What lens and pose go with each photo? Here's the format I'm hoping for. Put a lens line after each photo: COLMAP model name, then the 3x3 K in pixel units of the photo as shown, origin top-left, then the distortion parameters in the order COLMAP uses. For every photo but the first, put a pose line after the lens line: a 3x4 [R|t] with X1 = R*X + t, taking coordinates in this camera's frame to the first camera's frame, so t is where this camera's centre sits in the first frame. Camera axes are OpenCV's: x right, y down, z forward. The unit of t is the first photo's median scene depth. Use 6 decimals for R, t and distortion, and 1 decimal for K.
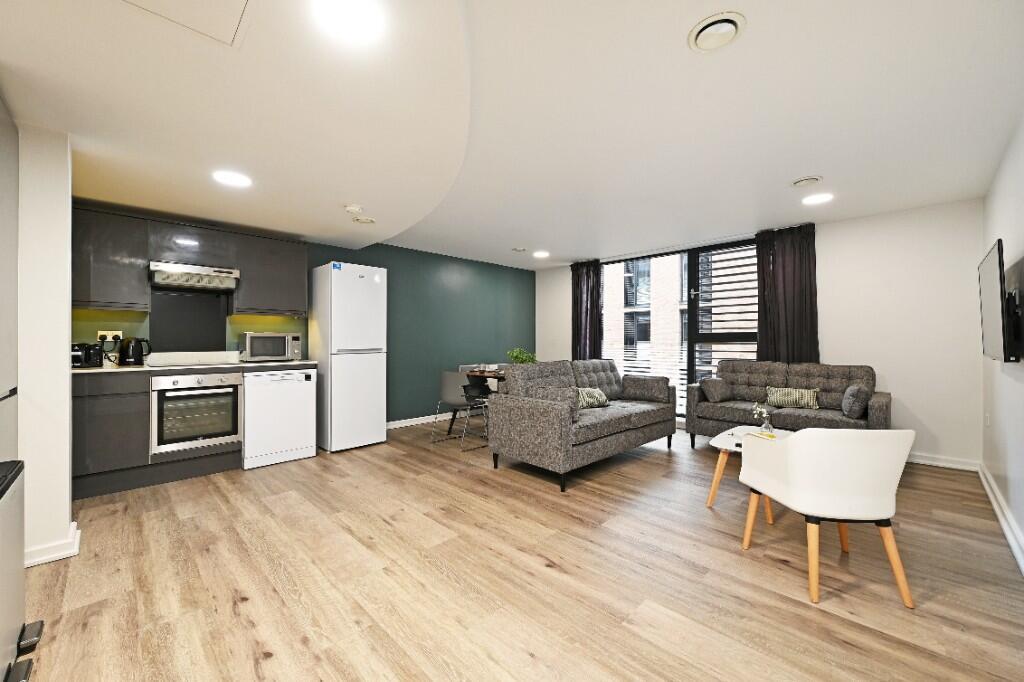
lens RADIAL K [[402.0, 0, 510.1], [0, 402.0, 336.6], [0, 0, 1]] dist [-0.001251, 0.000318]
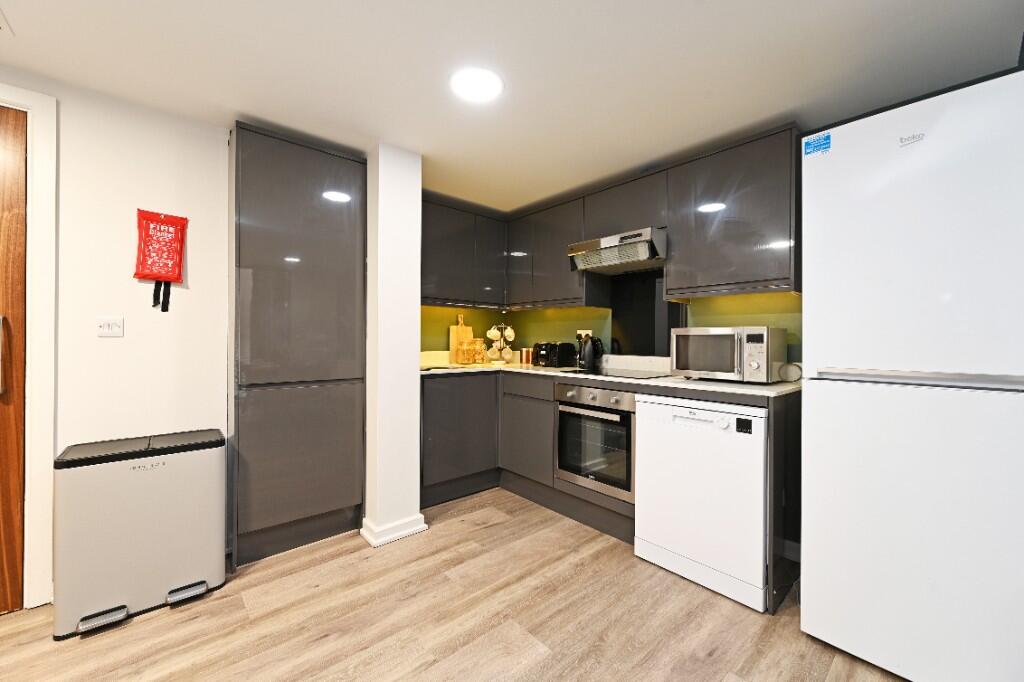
lens RADIAL K [[402.0, 0, 510.2], [0, 402.0, 339.2], [0, 0, 1]] dist [-0.001251, 0.000318]
pose [[-0.060949, 0.000414, -0.998141, -0.056221], [-0.002043, 0.999998, 0.000540, 0.008445], [0.998139, 0.002072, -0.060948, 1.013290]]
